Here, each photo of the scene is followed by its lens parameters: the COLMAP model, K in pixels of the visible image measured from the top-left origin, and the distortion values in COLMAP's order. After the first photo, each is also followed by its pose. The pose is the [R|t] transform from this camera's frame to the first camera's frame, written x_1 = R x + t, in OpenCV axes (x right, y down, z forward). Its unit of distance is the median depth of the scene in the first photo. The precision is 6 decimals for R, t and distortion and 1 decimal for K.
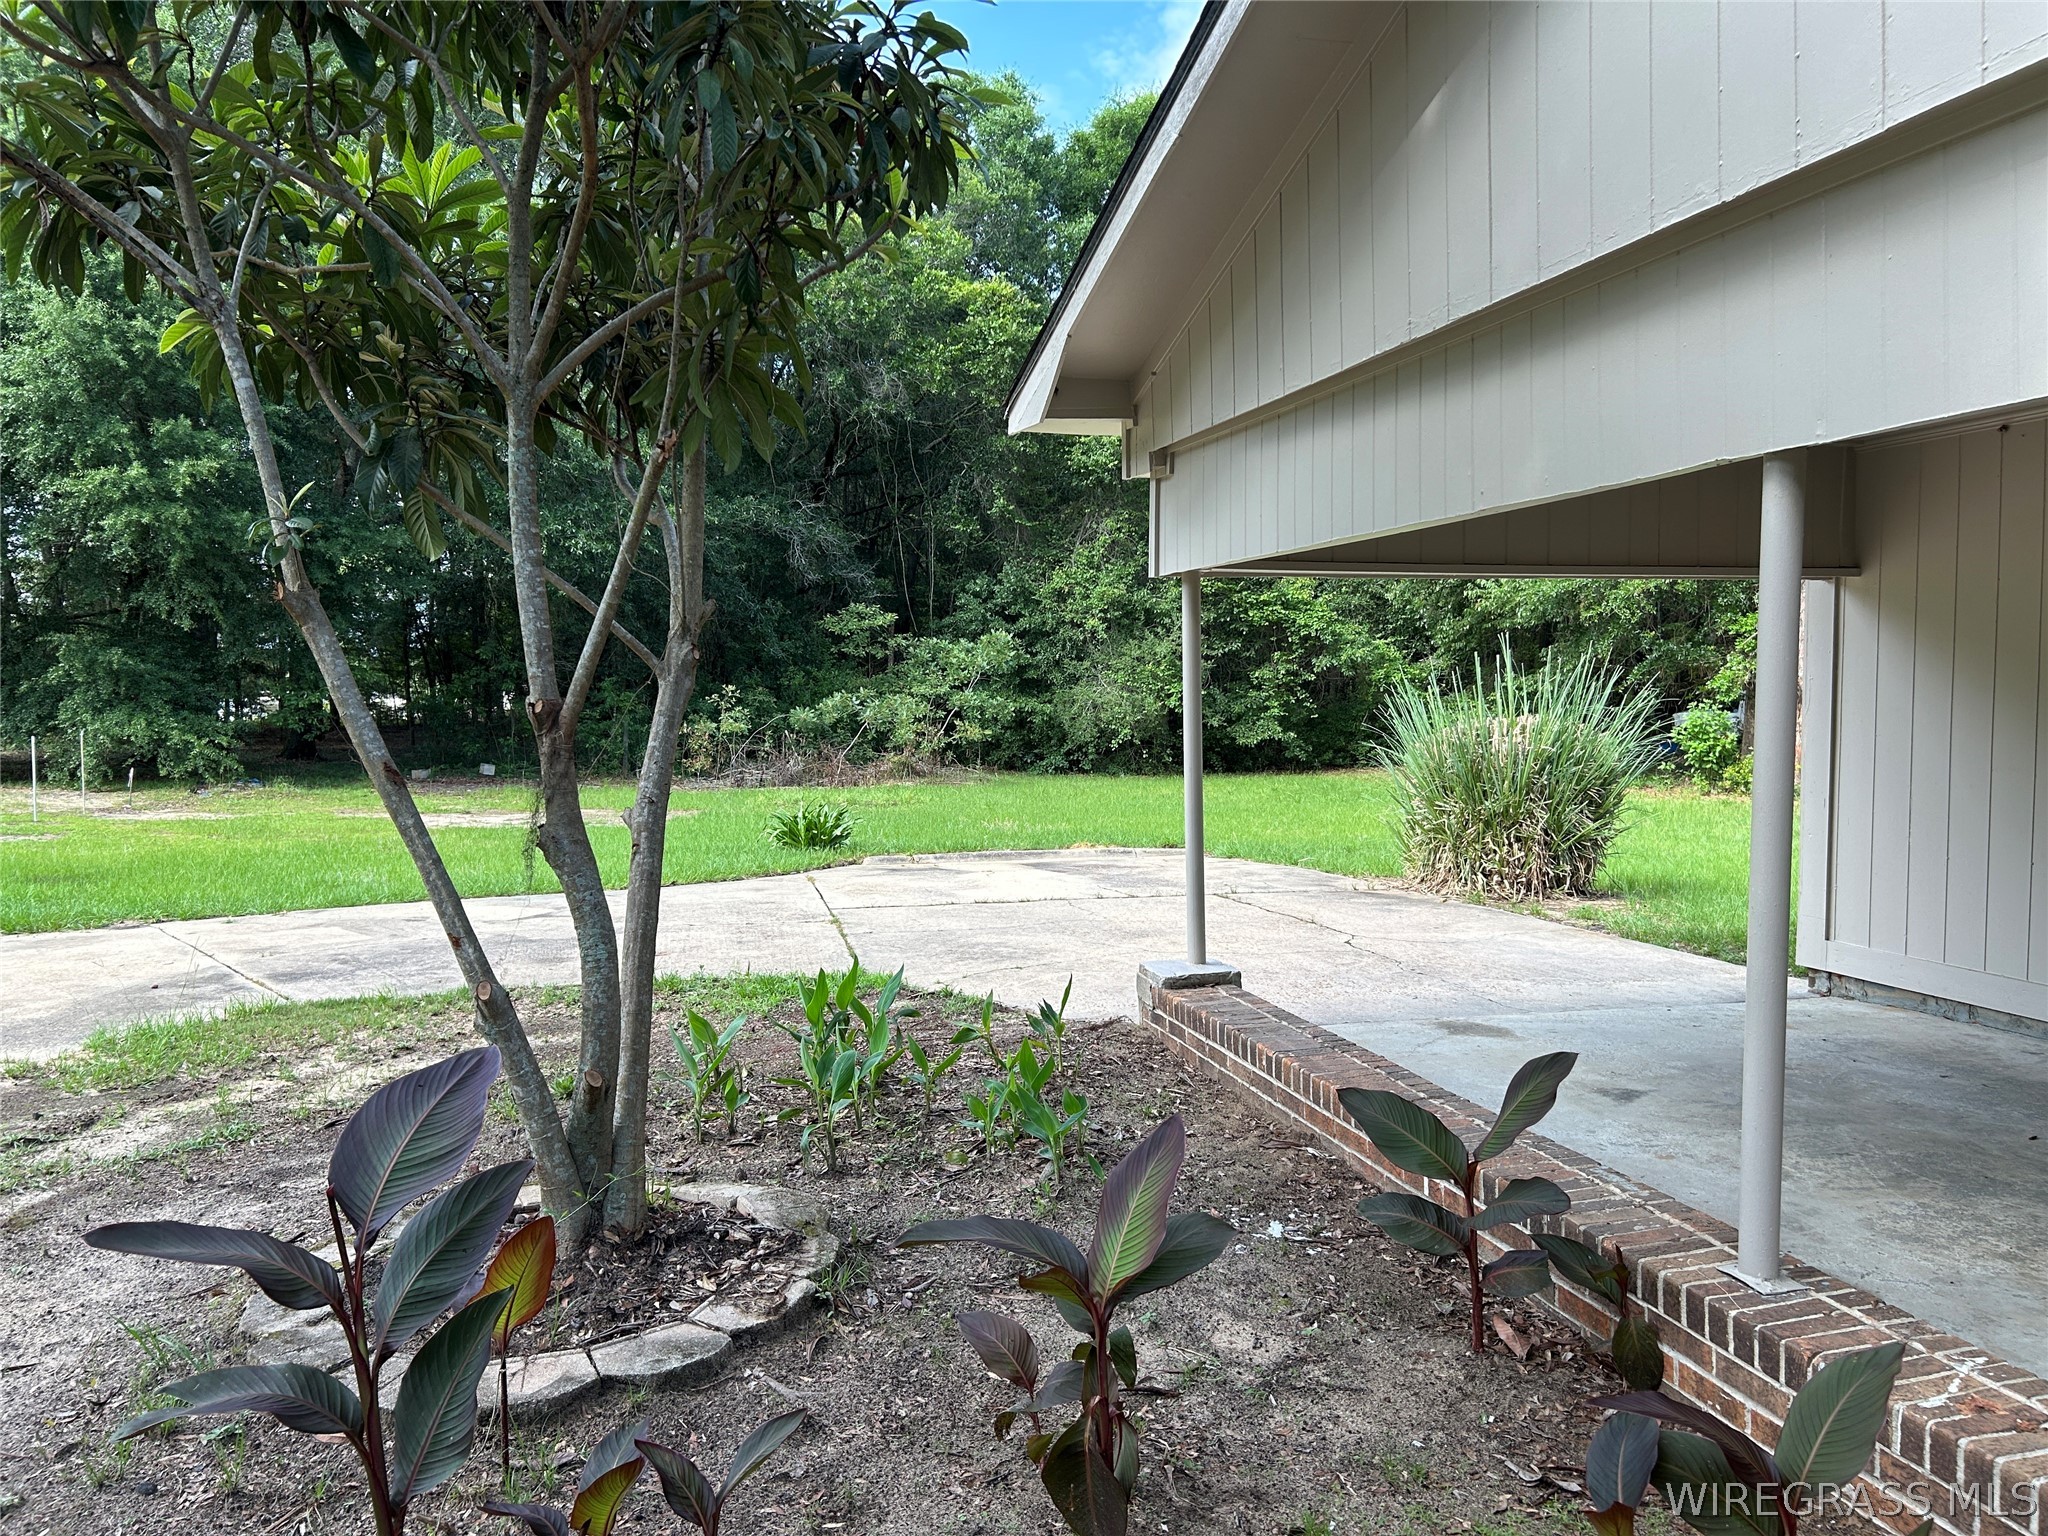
lens RADIAL K [[1566.6, 0, 1031.4], [0, 1566.6, 773.1], [0, 0, 1]] dist [0.050498, -0.024653]
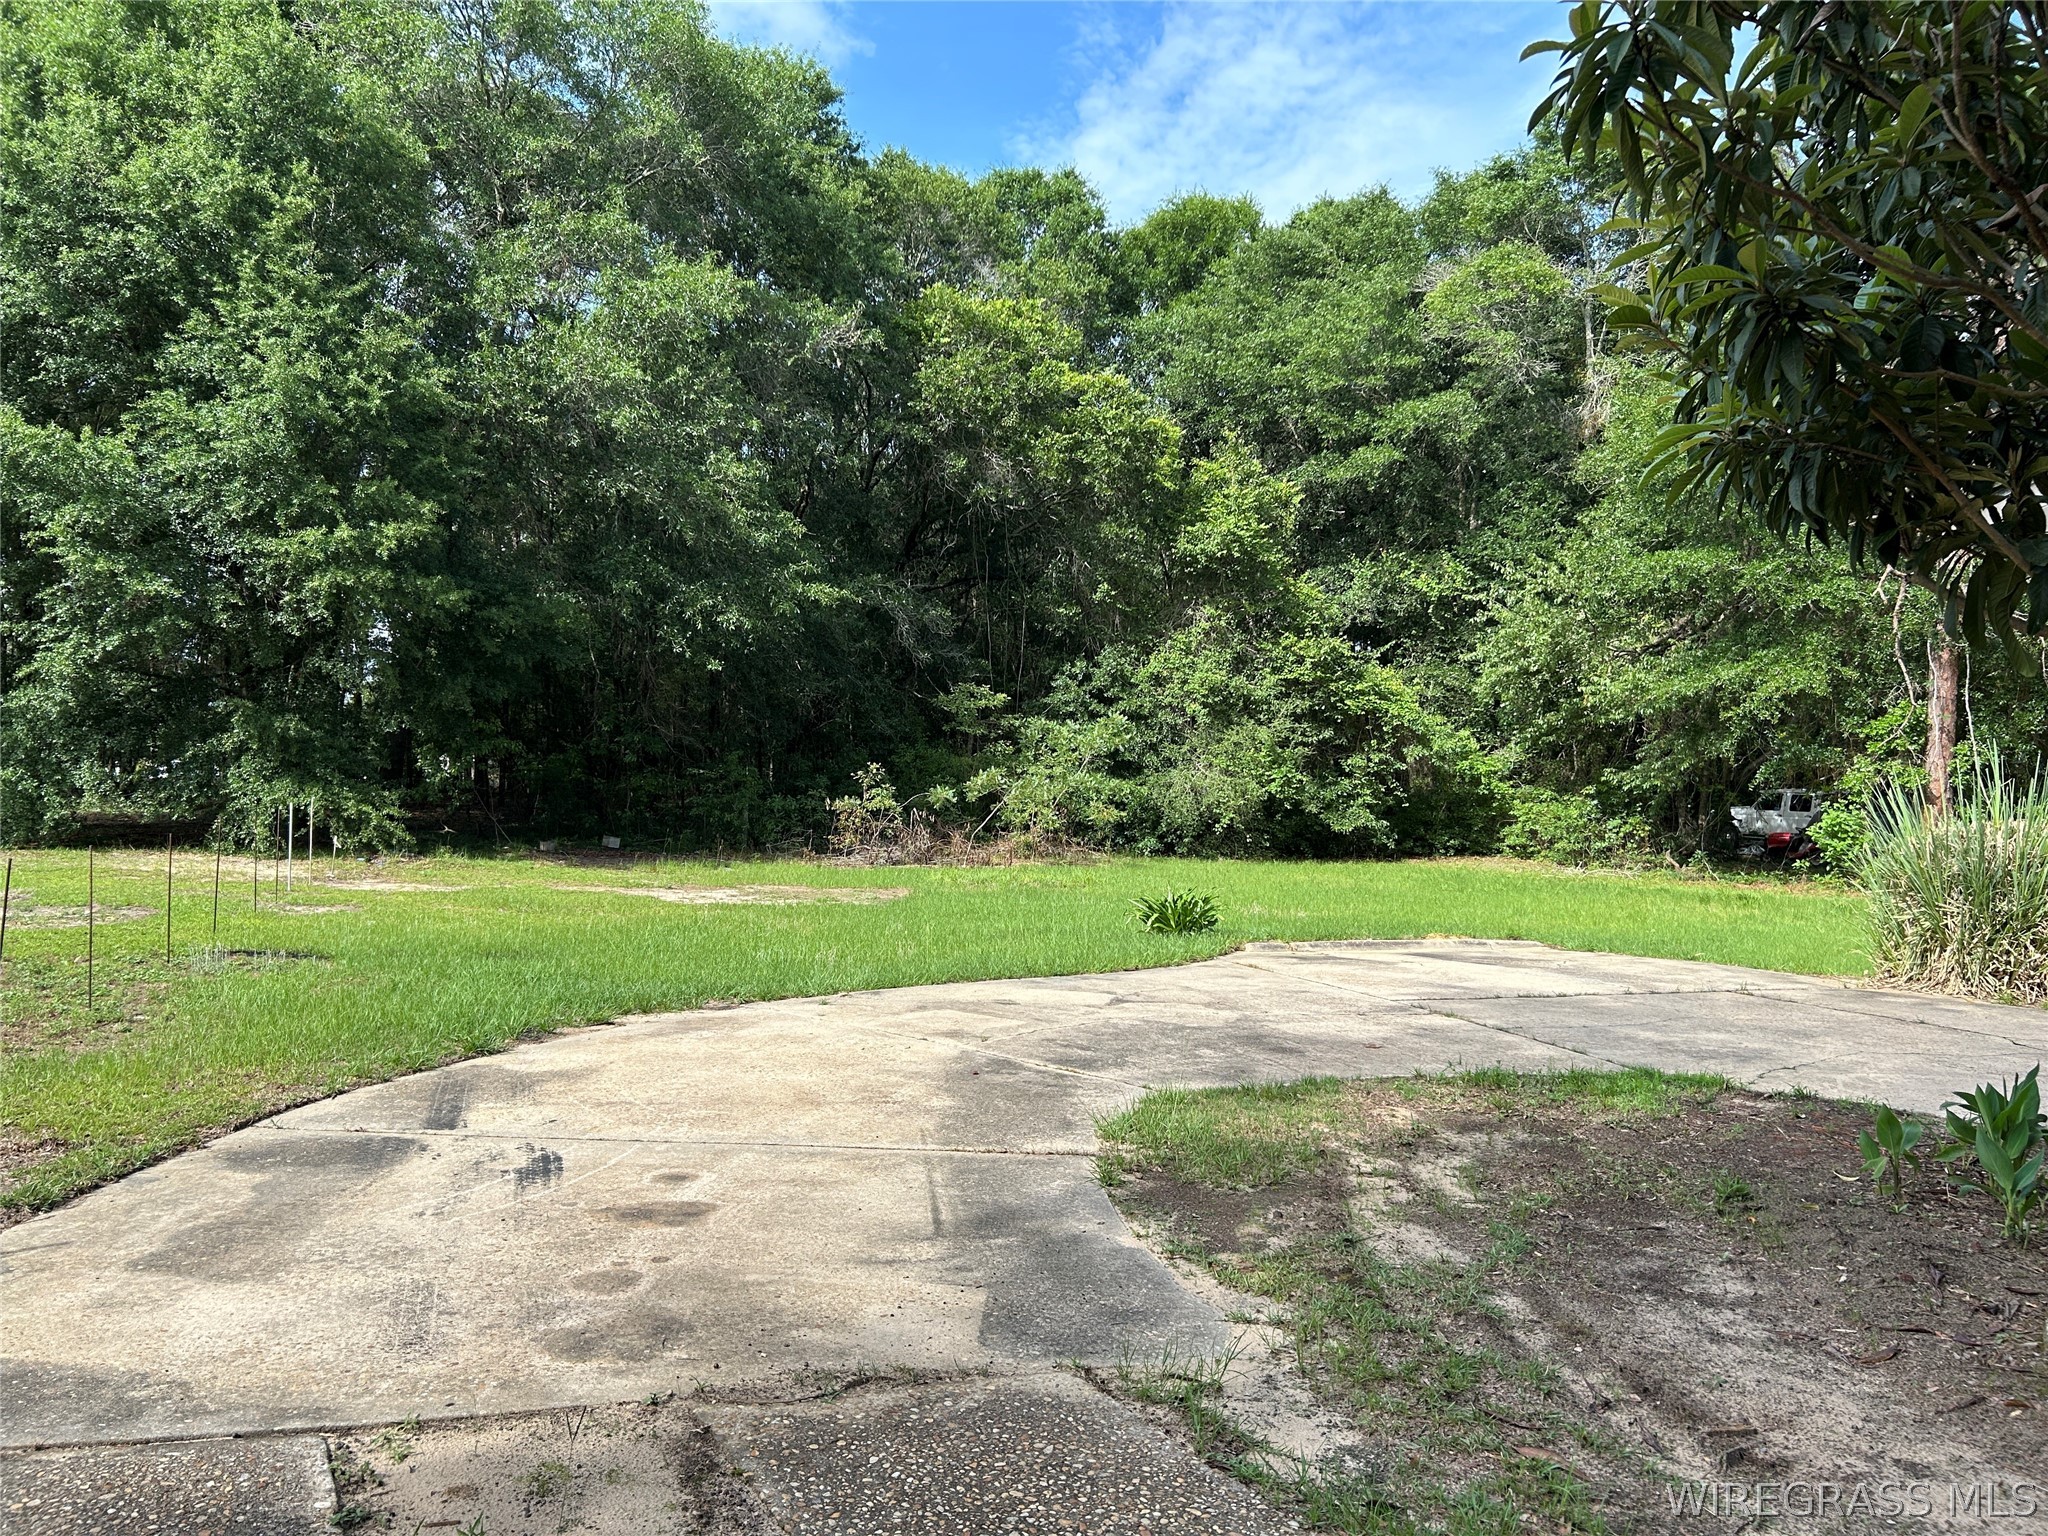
lens RADIAL K [[1566.6, 0, 1025.6], [0, 1566.6, 757.6], [0, 0, 1]] dist [0.050498, -0.024653]
pose [[0.996017, 0.023450, 0.086027, -0.159114], [-0.018322, 0.998035, -0.059917, -0.001199], [-0.087263, 0.058103, 0.994489, 0.004211]]
